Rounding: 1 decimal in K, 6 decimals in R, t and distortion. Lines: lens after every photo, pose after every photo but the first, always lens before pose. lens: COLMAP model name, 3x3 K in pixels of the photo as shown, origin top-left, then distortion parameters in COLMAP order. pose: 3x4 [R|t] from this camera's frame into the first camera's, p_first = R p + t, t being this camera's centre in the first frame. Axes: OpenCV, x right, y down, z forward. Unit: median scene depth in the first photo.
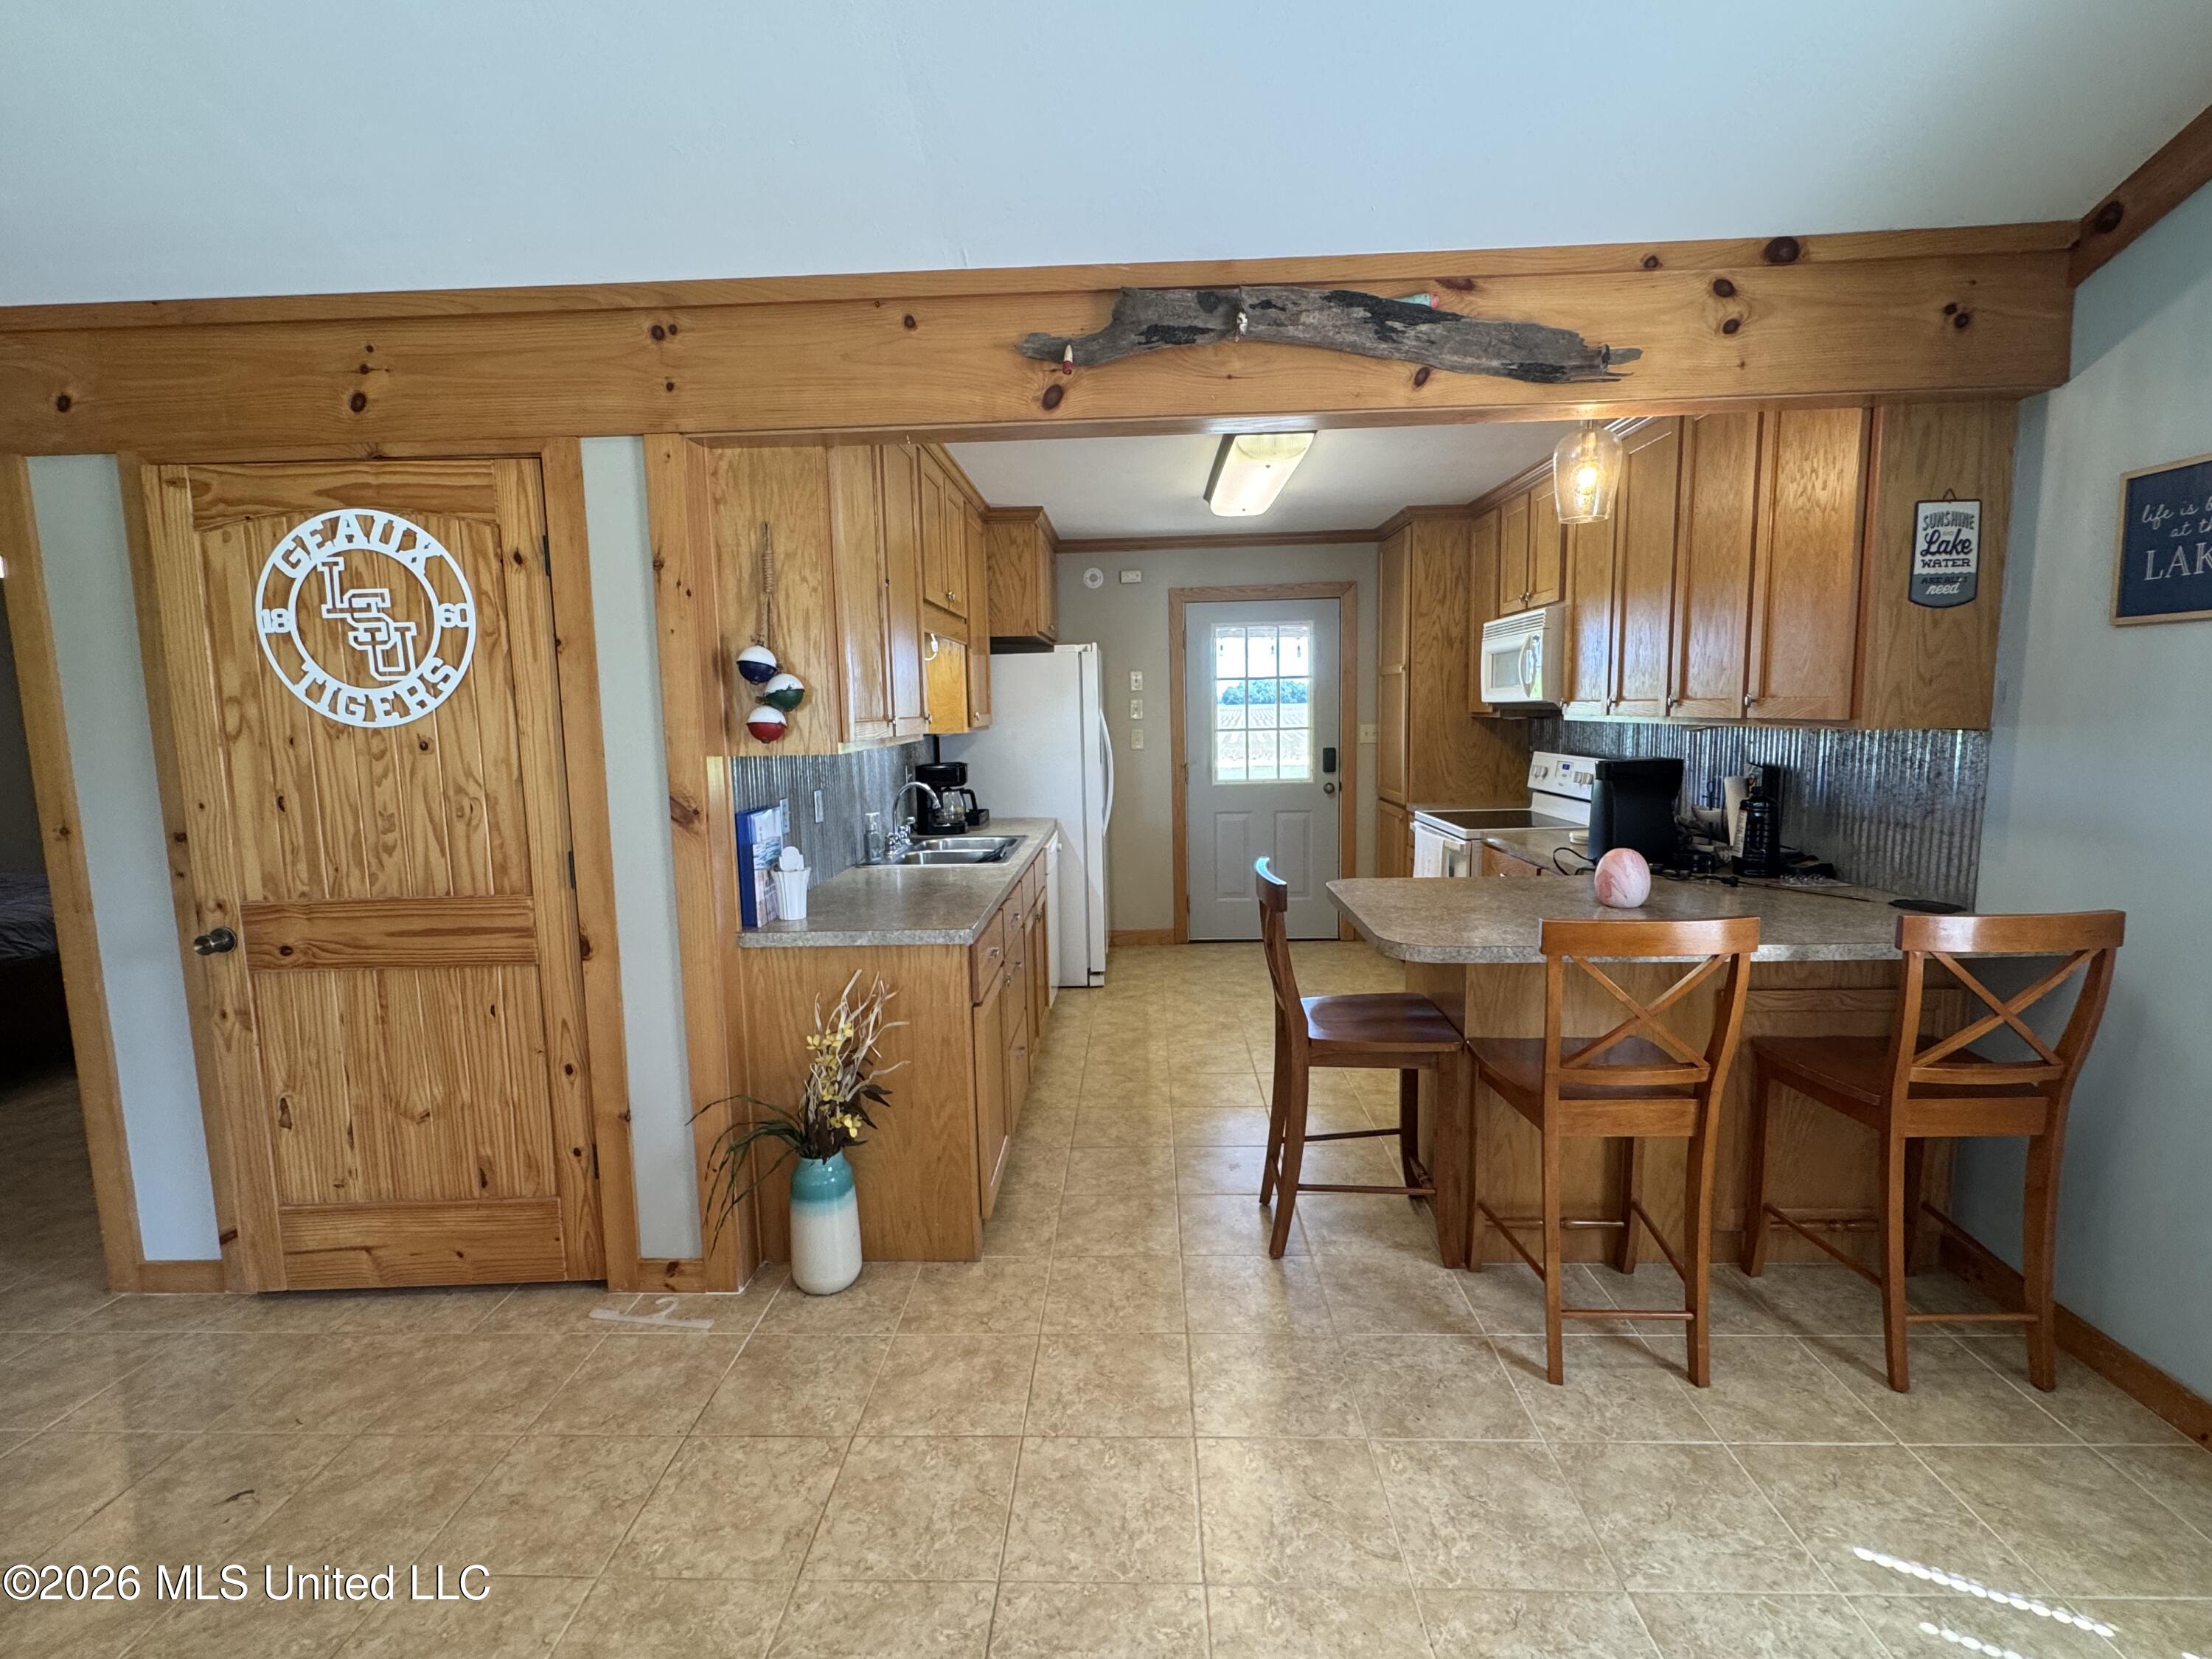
lens RADIAL K [[1024.2, 0, 1107.1], [0, 1024.2, 835.8], [0, 0, 1]] dist [-0.002310, -0.000319]
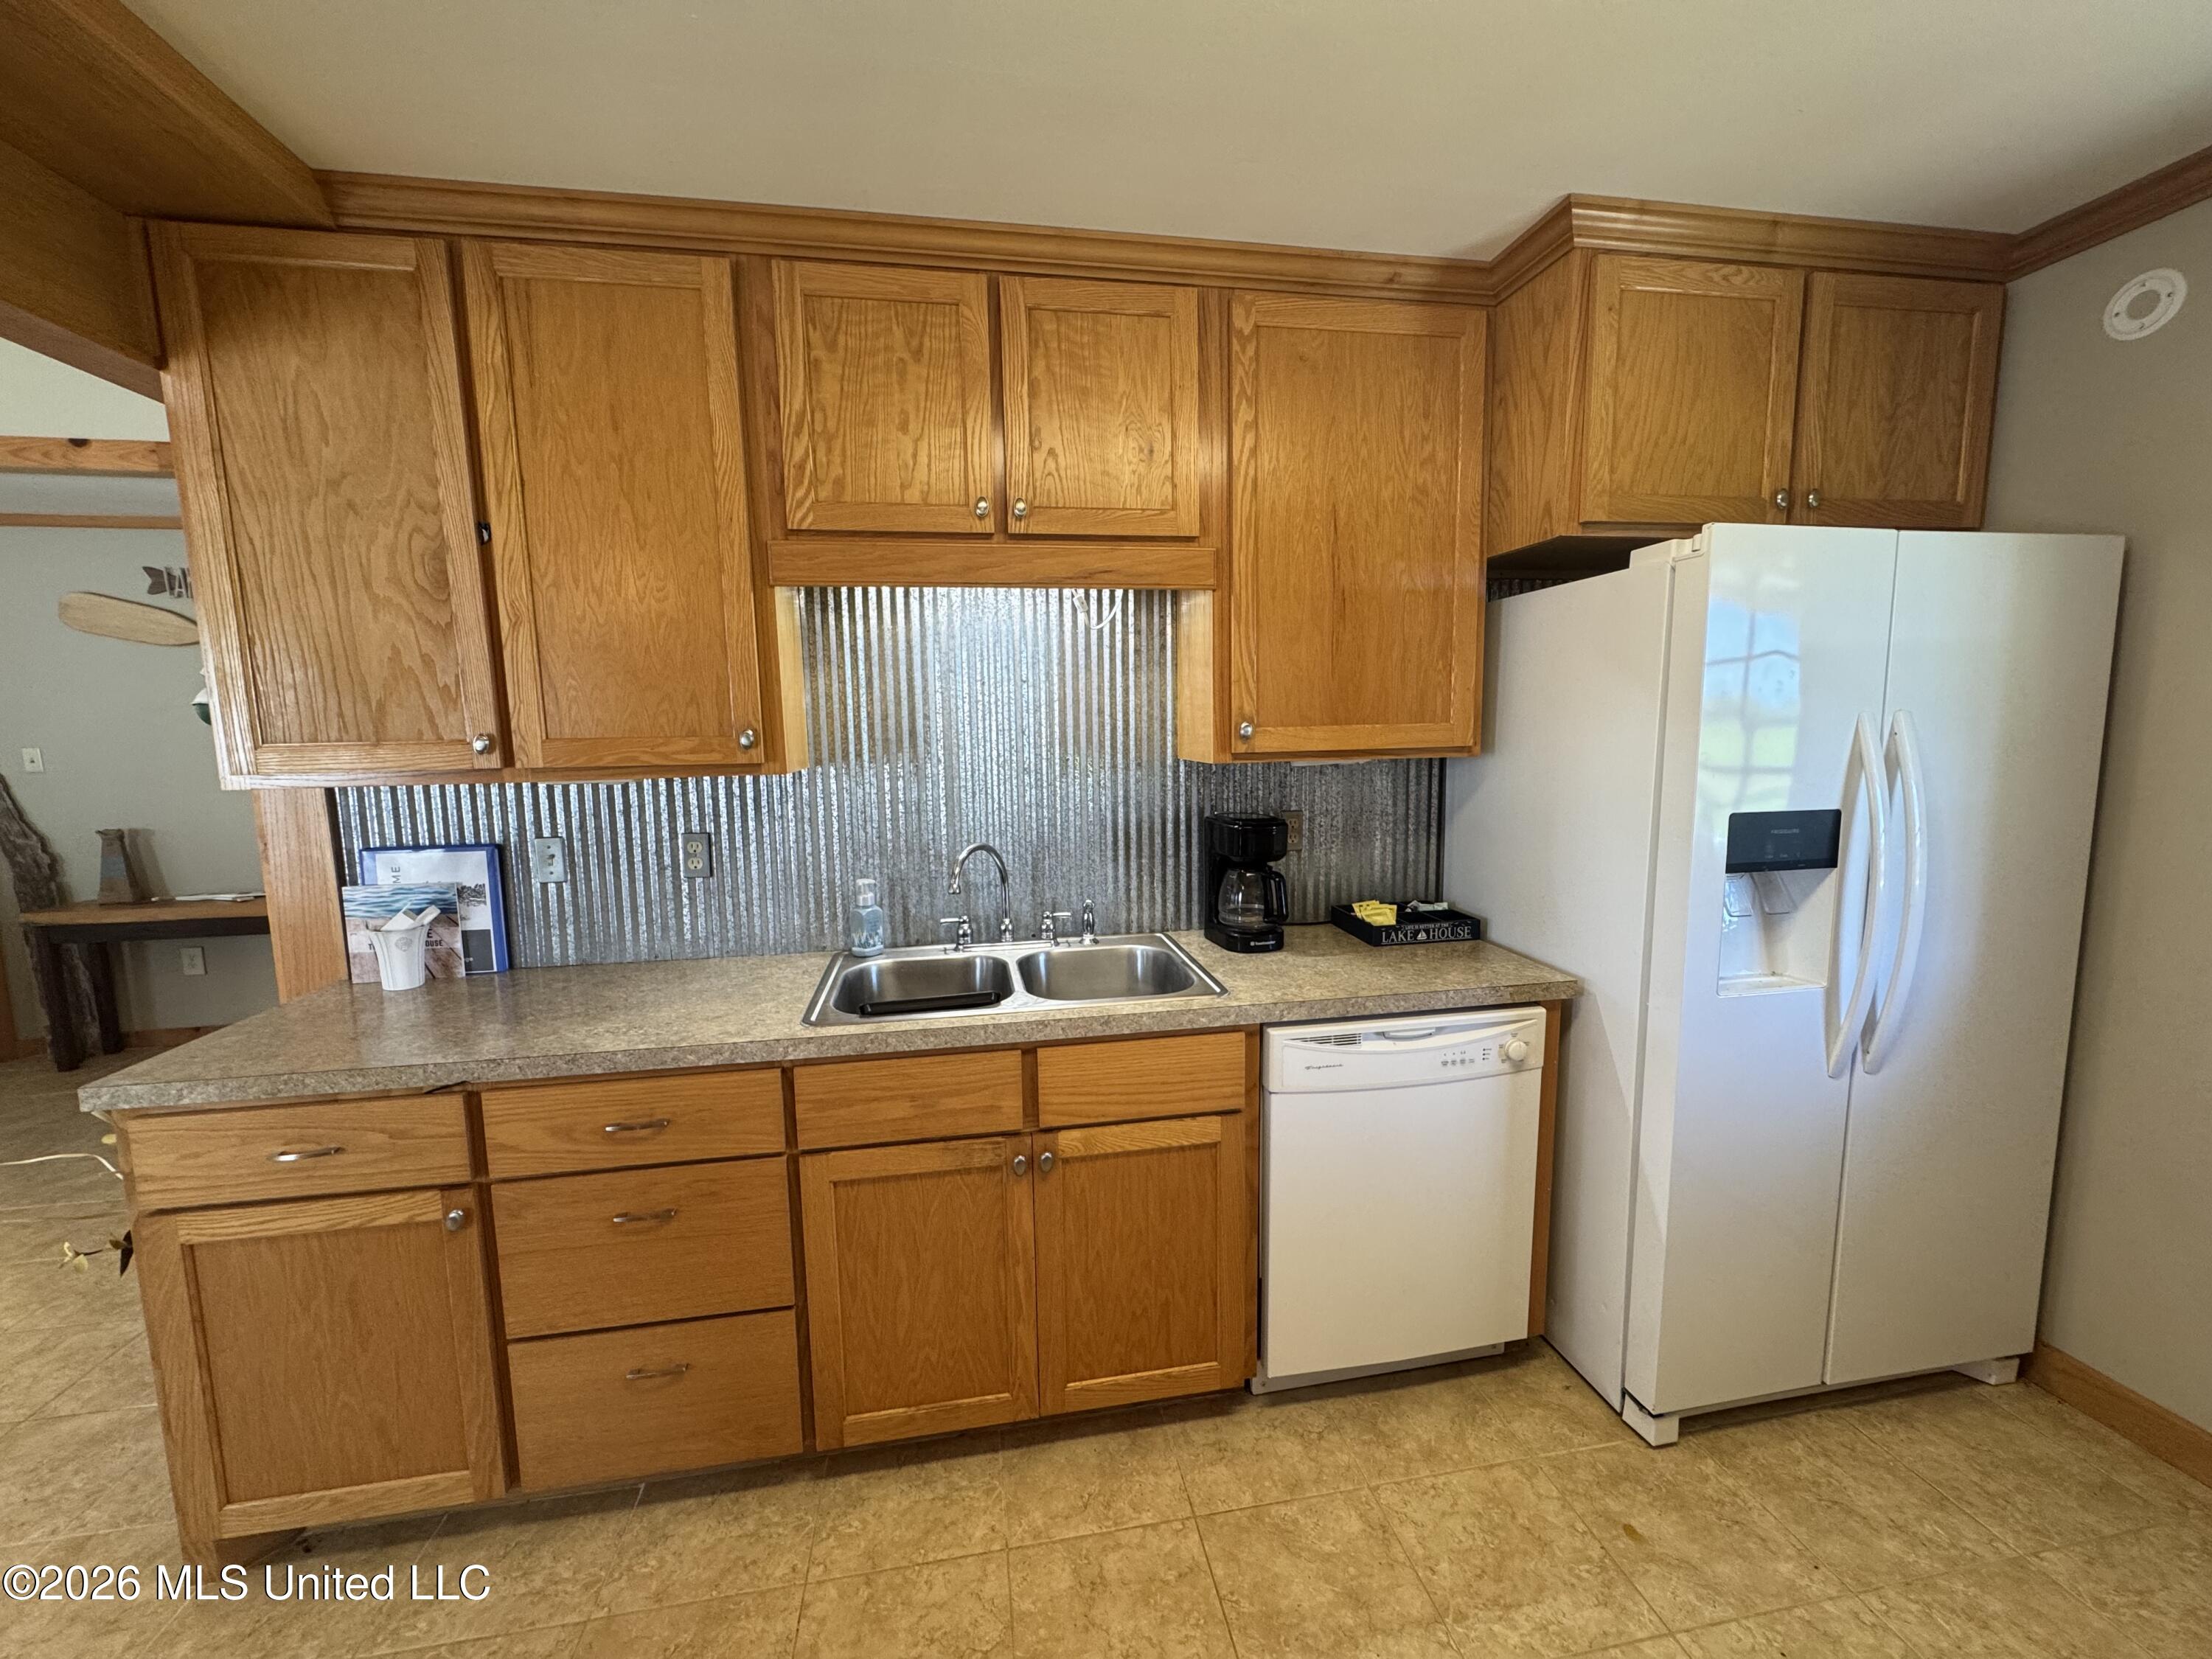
lens RADIAL K [[881.3, 0, 1105.2], [0, 881.3, 831.7], [0, 0, 1]] dist [-0.001798, -0.000038]
pose [[0.206636, 0.136055, -0.968912, 0.520035], [-0.111400, 0.987116, 0.114853, -0.202269], [0.972055, 0.084204, 0.219130, 1.555646]]
